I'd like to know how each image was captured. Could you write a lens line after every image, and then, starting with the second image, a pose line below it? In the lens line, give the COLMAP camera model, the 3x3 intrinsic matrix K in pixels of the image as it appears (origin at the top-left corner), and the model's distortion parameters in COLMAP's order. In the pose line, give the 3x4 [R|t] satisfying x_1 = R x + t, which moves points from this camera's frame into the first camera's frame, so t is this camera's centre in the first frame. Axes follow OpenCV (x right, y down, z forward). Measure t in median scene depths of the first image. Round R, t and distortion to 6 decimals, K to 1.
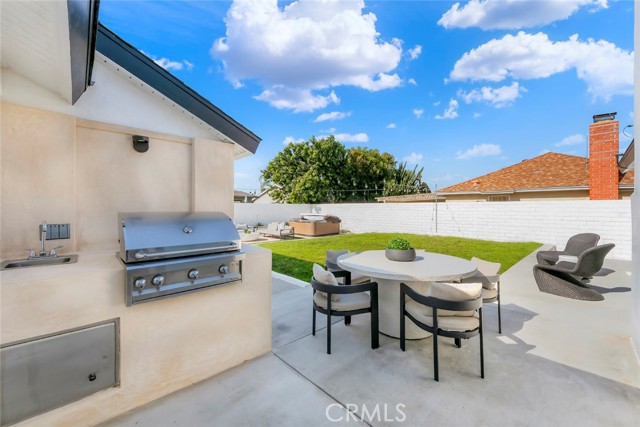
lens RADIAL K [[256.8, 0, 320.5], [0, 256.8, 210.6], [0, 0, 1]] dist [-0.000345, 0.000013]
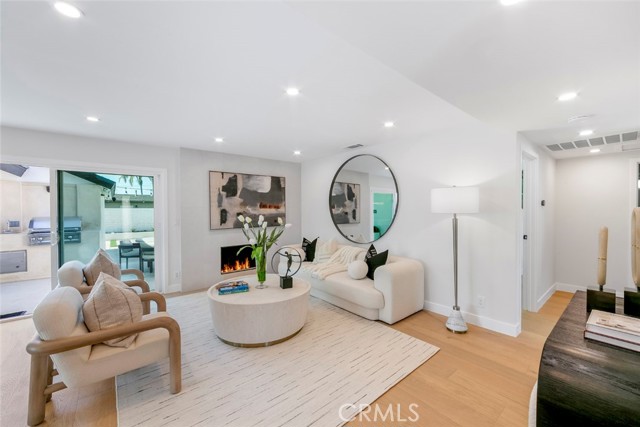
lens RADIAL K [[256.8, 0, 323.7], [0, 256.8, 214.4], [0, 0, 1]] dist [-0.000345, 0.000013]
pose [[0.997367, -0.009114, -0.071942, 0.384182], [0.009538, 0.999939, 0.005559, -0.000918], [0.071887, -0.006230, 0.997393, -0.235087]]
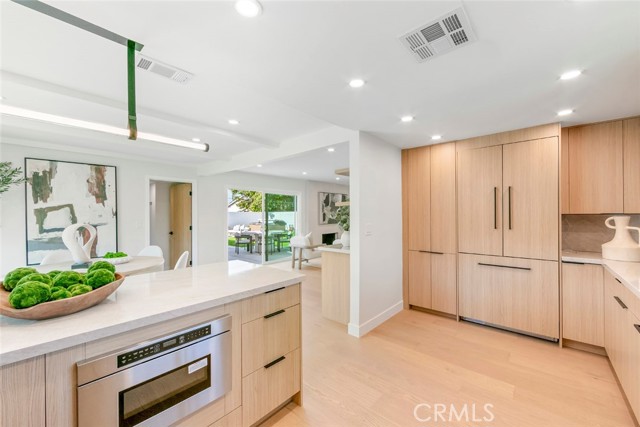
lens RADIAL K [[256.8, 0, 317.1], [0, 256.8, 215.2], [0, 0, 1]] dist [-0.000345, 0.000013]
pose [[0.996722, -0.009416, 0.080358, 0.159424], [0.009785, 0.999943, -0.004194, 0.000379], [-0.080314, 0.004966, 0.996757, -0.517439]]
